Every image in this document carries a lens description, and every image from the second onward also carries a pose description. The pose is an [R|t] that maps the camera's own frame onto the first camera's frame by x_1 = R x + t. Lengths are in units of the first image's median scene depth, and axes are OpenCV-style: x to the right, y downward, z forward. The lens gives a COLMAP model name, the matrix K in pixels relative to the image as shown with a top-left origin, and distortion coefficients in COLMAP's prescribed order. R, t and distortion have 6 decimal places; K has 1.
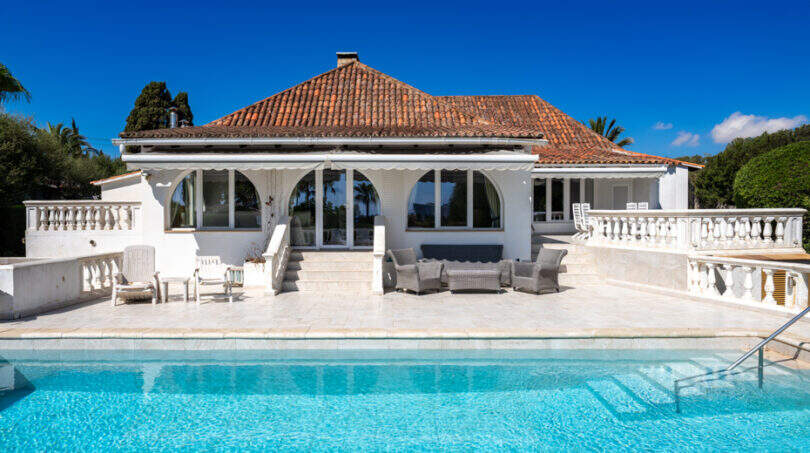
lens RADIAL K [[469.8, 0, 405.4], [0, 469.8, 259.9], [0, 0, 1]] dist [0.003719, 0.000858]
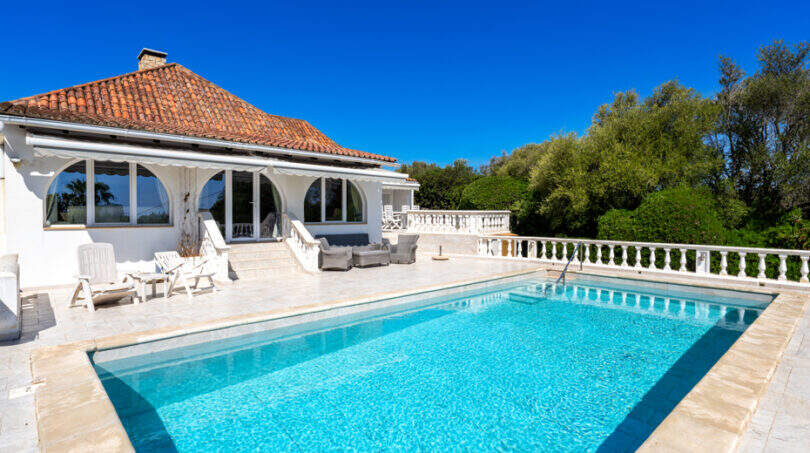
lens RADIAL K [[420.2, 0, 388.8], [0, 420.2, 226.3], [0, 0, 1]] dist [-0.000961, -0.000256]
pose [[0.735878, -0.014999, 0.676948, -0.593140], [0.054147, 0.997856, -0.036751, -0.003483], [-0.674946, 0.063699, 0.735113, 0.025698]]
